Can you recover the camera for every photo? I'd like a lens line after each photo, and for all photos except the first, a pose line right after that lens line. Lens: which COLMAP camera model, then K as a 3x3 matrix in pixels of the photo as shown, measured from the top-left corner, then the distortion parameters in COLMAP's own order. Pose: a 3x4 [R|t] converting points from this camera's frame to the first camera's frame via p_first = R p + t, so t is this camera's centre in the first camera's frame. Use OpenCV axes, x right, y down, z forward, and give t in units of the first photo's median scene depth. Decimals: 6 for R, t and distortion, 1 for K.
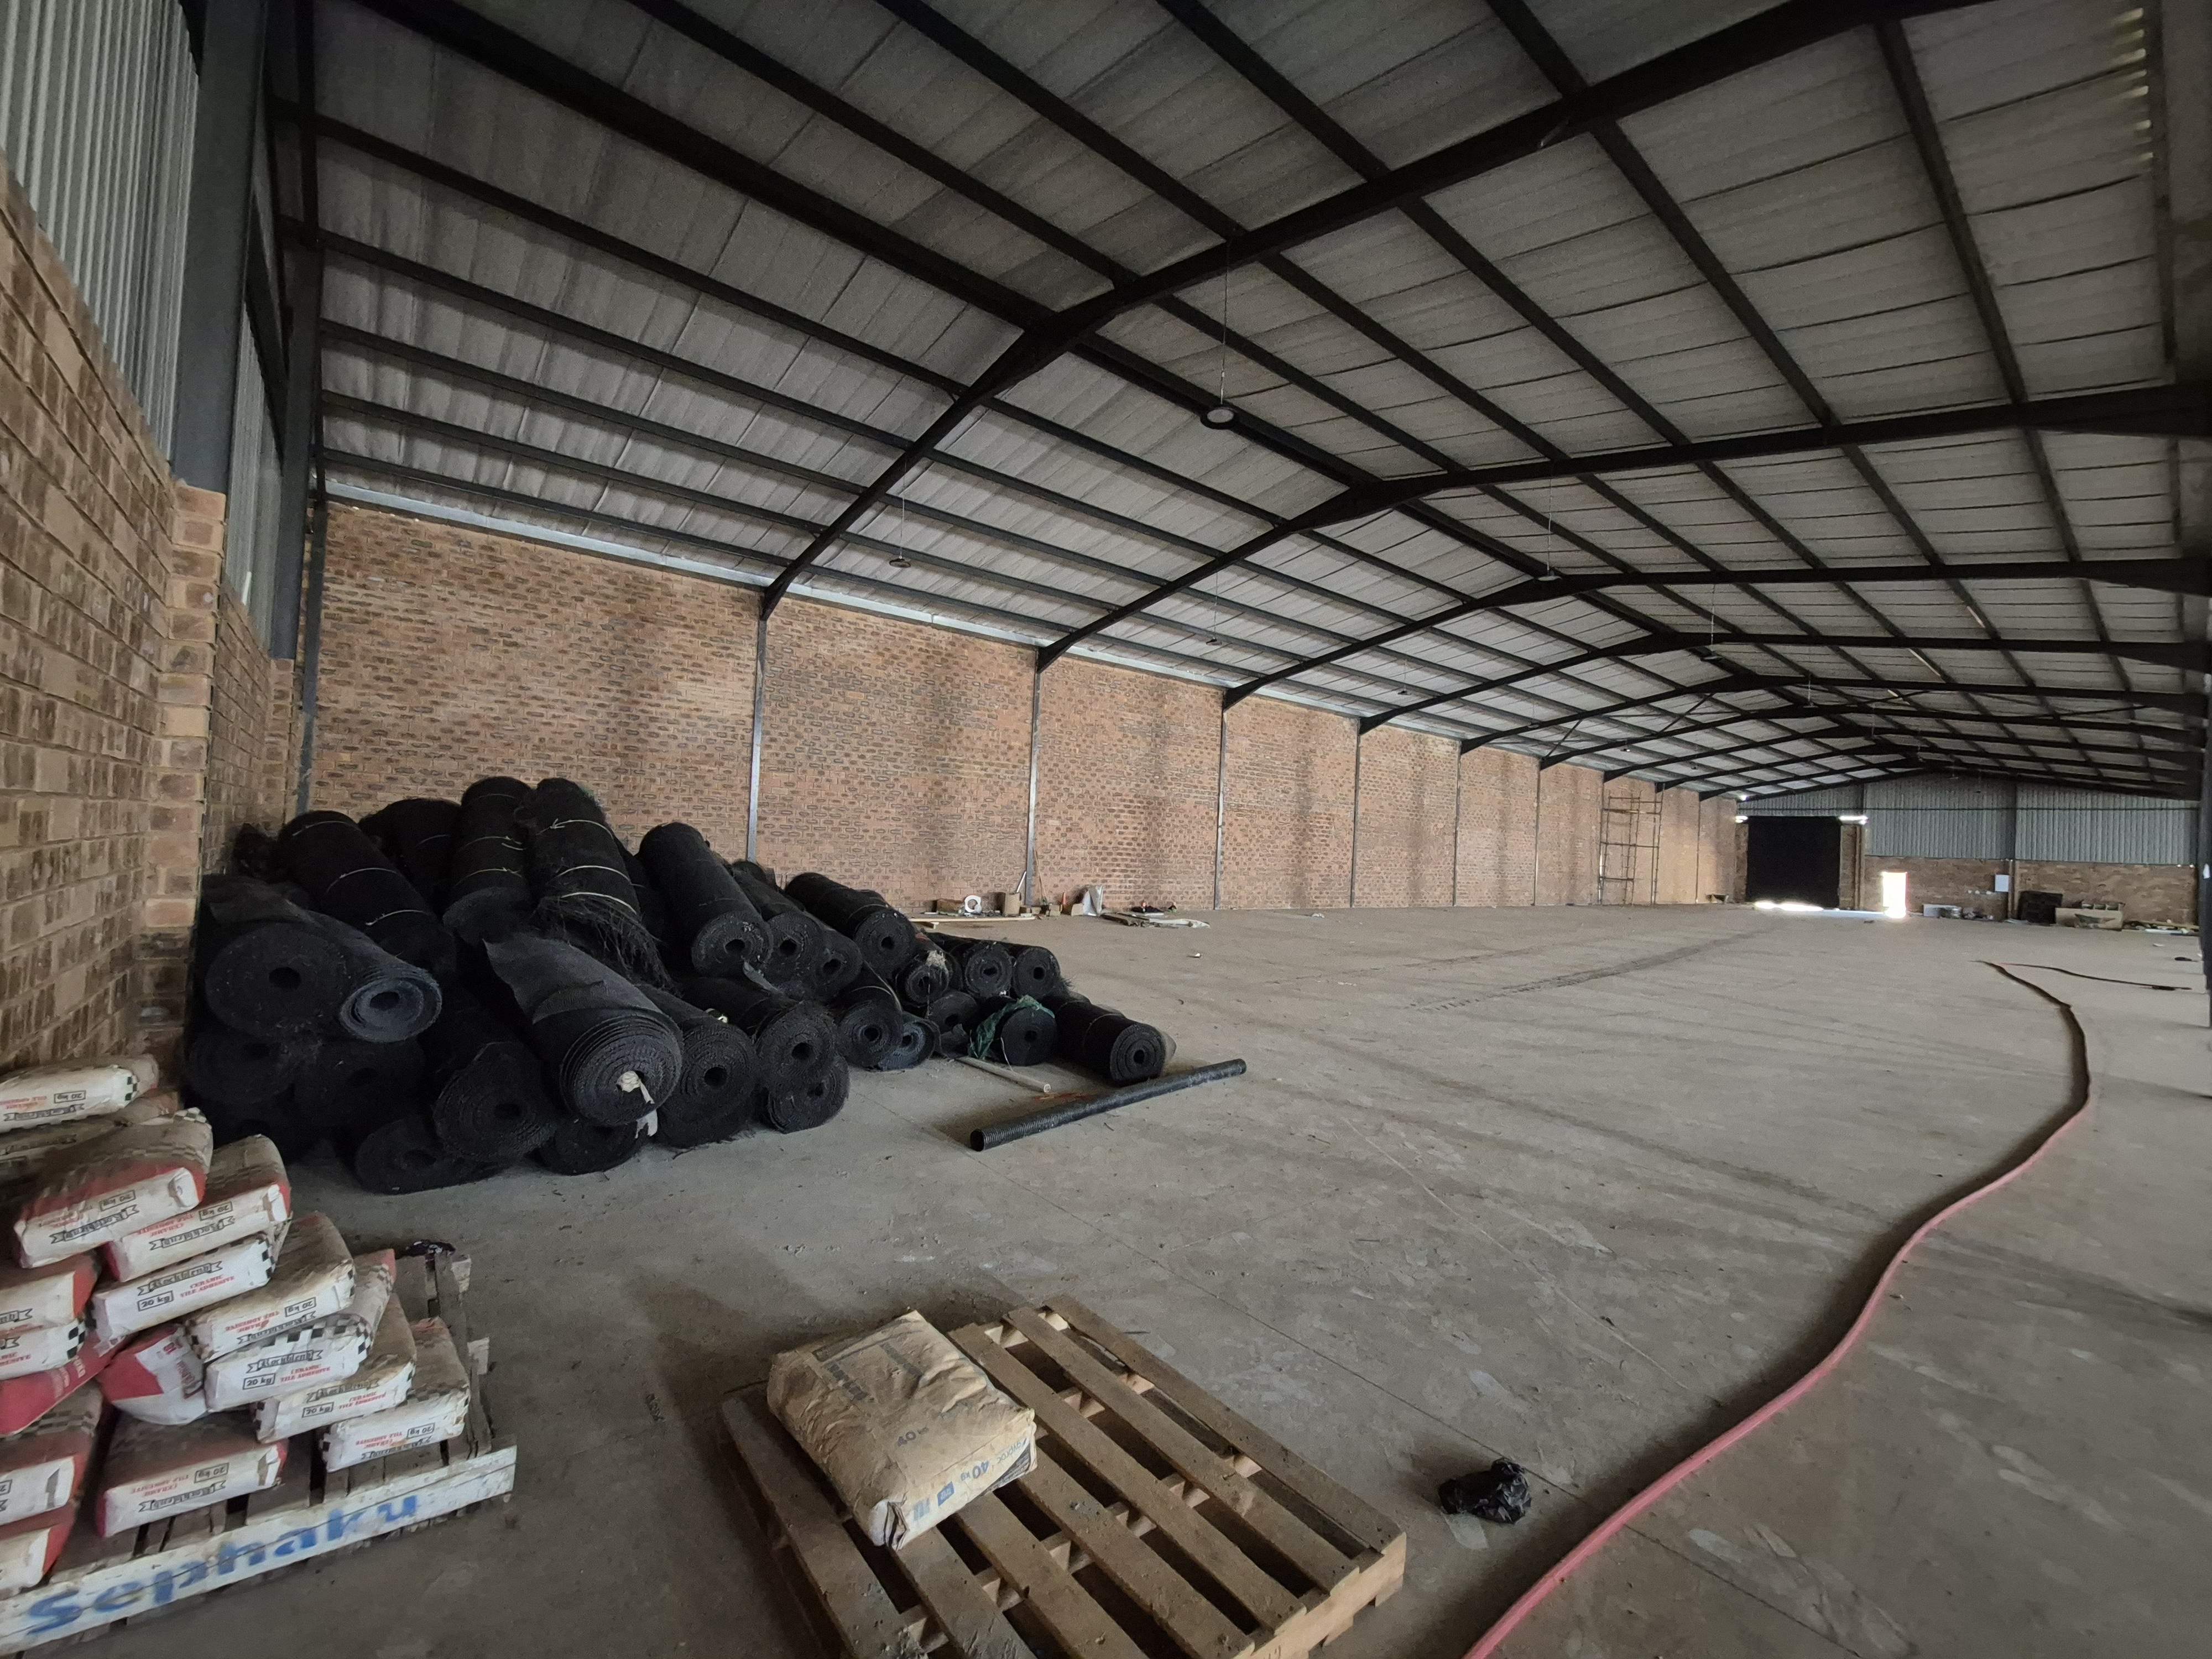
lens RADIAL K [[920.9, 0, 1113.8], [0, 920.9, 824.9], [0, 0, 1]] dist [0.002381, -0.000806]
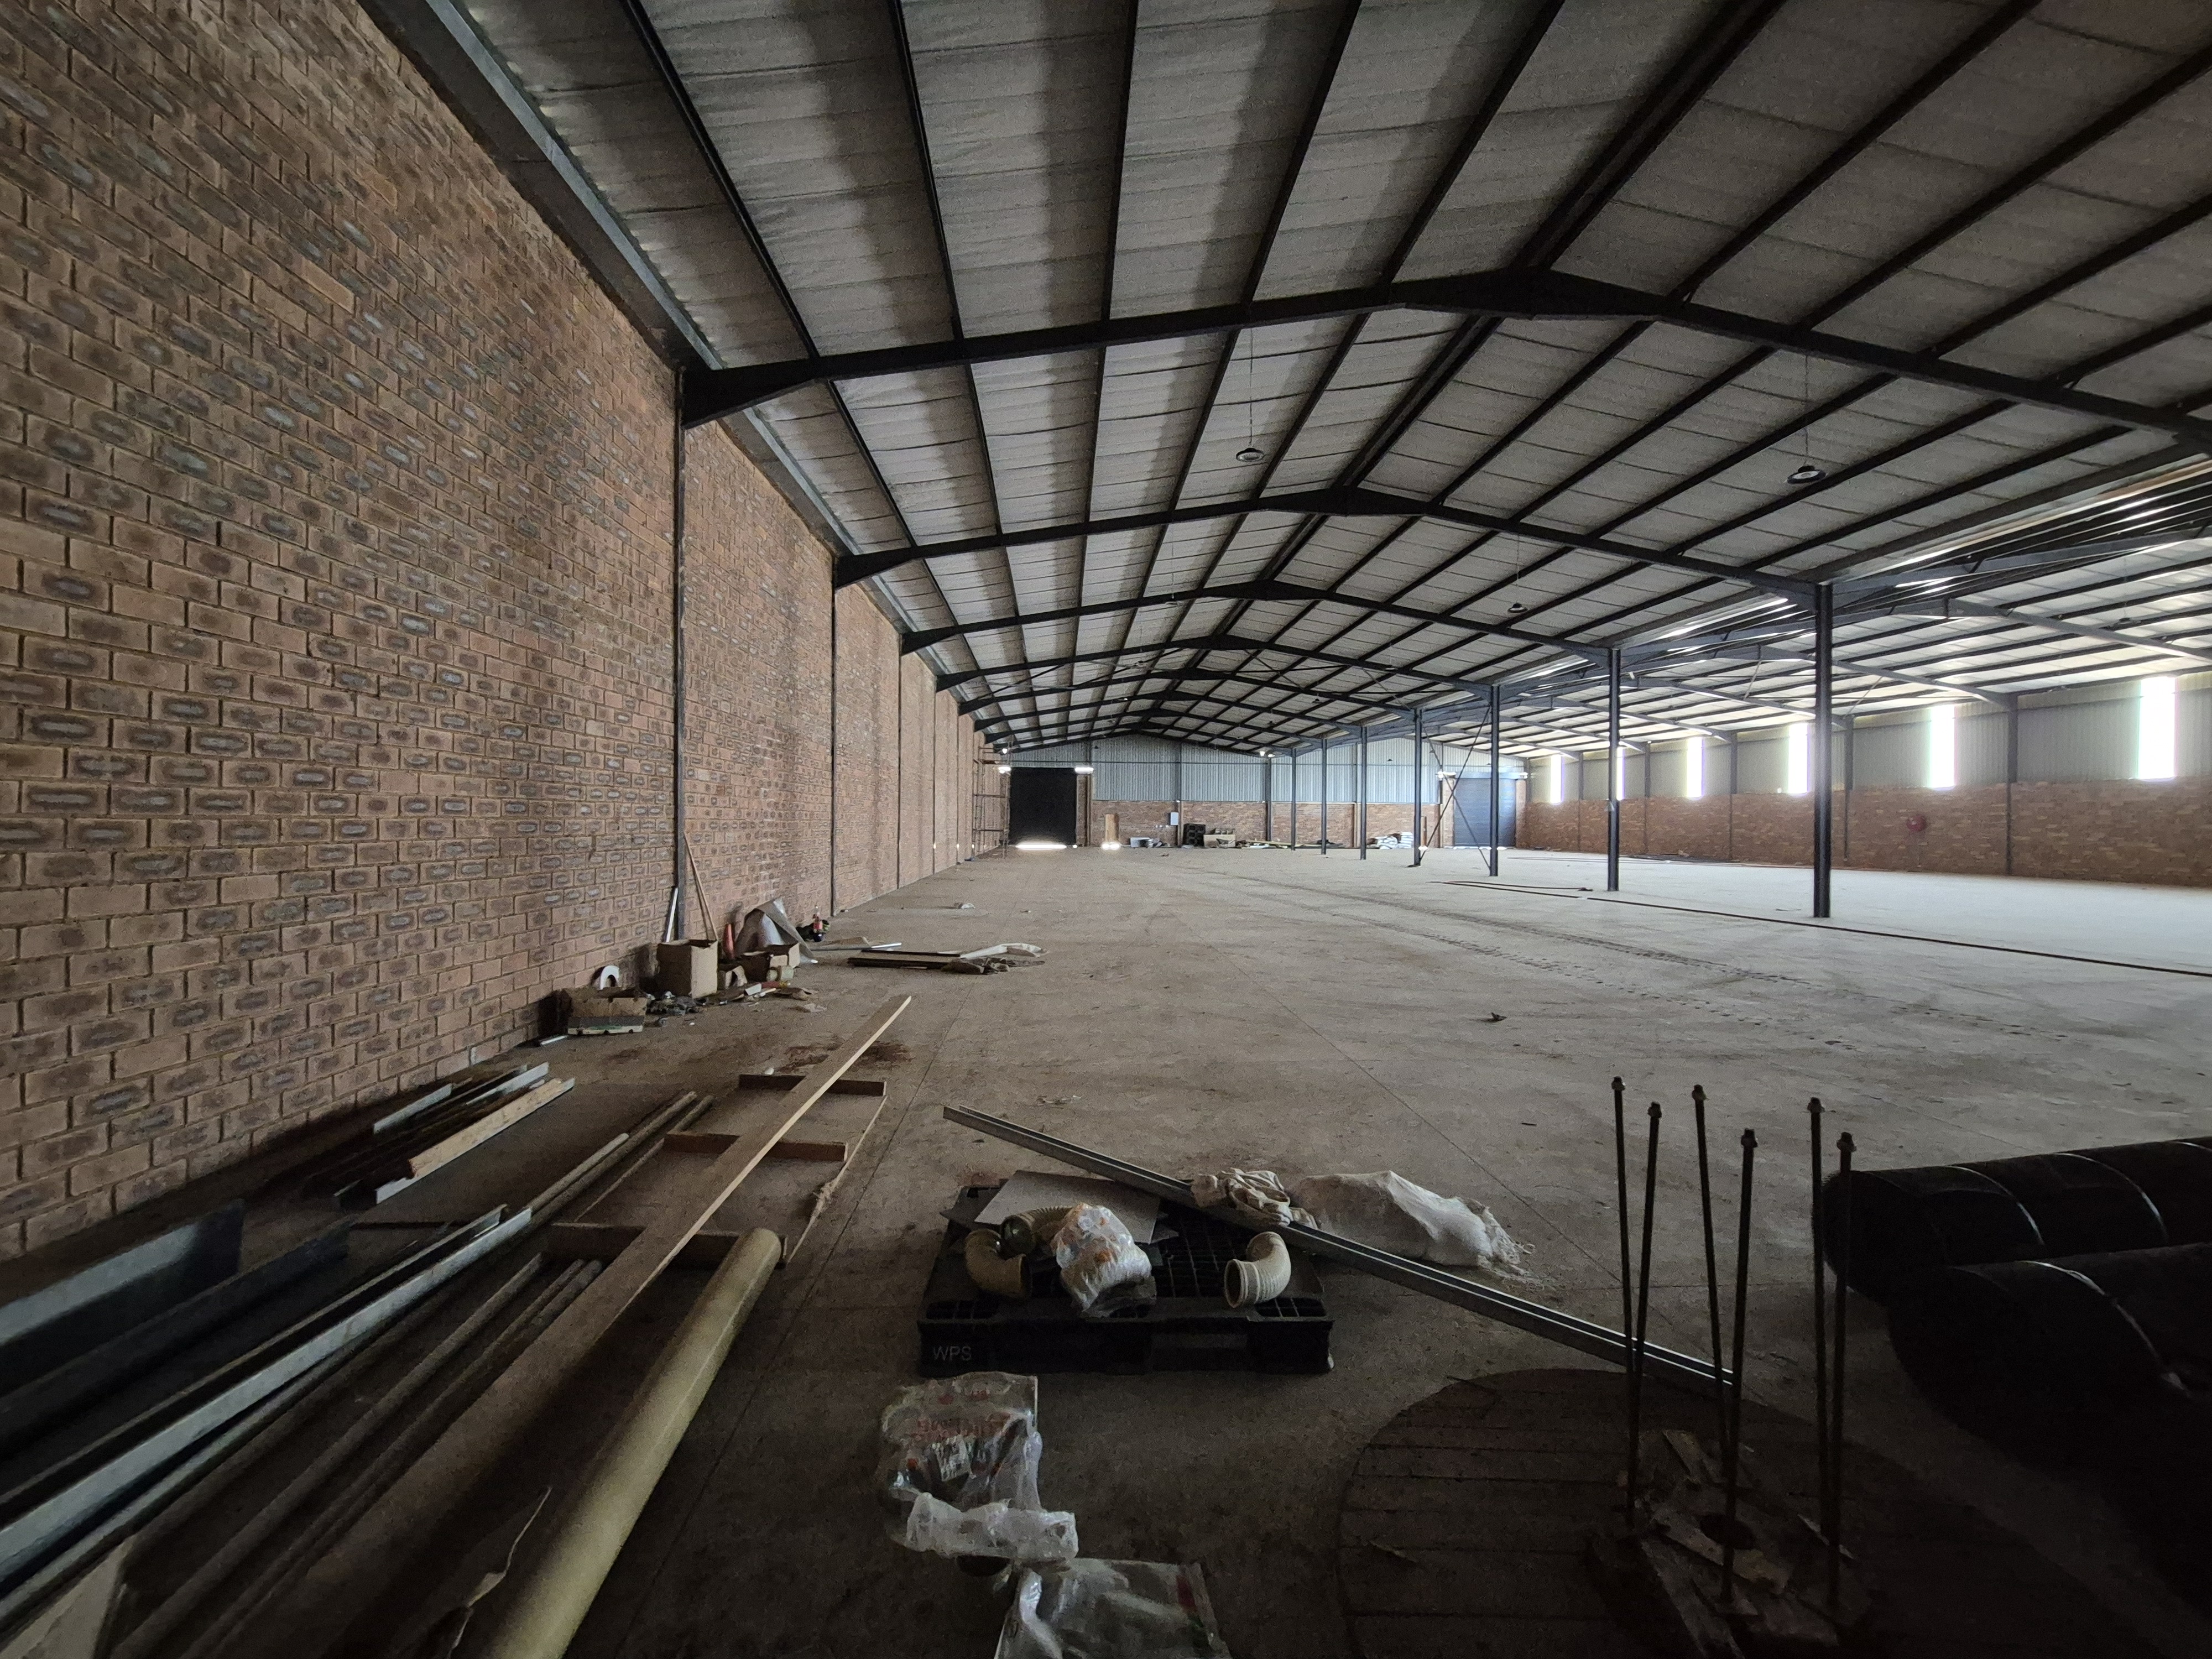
lens RADIAL K [[920.9, 0, 1129.7], [0, 920.9, 823.3], [0, 0, 1]] dist [0.002381, -0.000806]
pose [[0.604136, -0.045608, 0.795575, -0.345268], [0.006548, 0.998611, 0.052275, -0.001461], [-0.796855, -0.026372, 0.603595, 0.636730]]
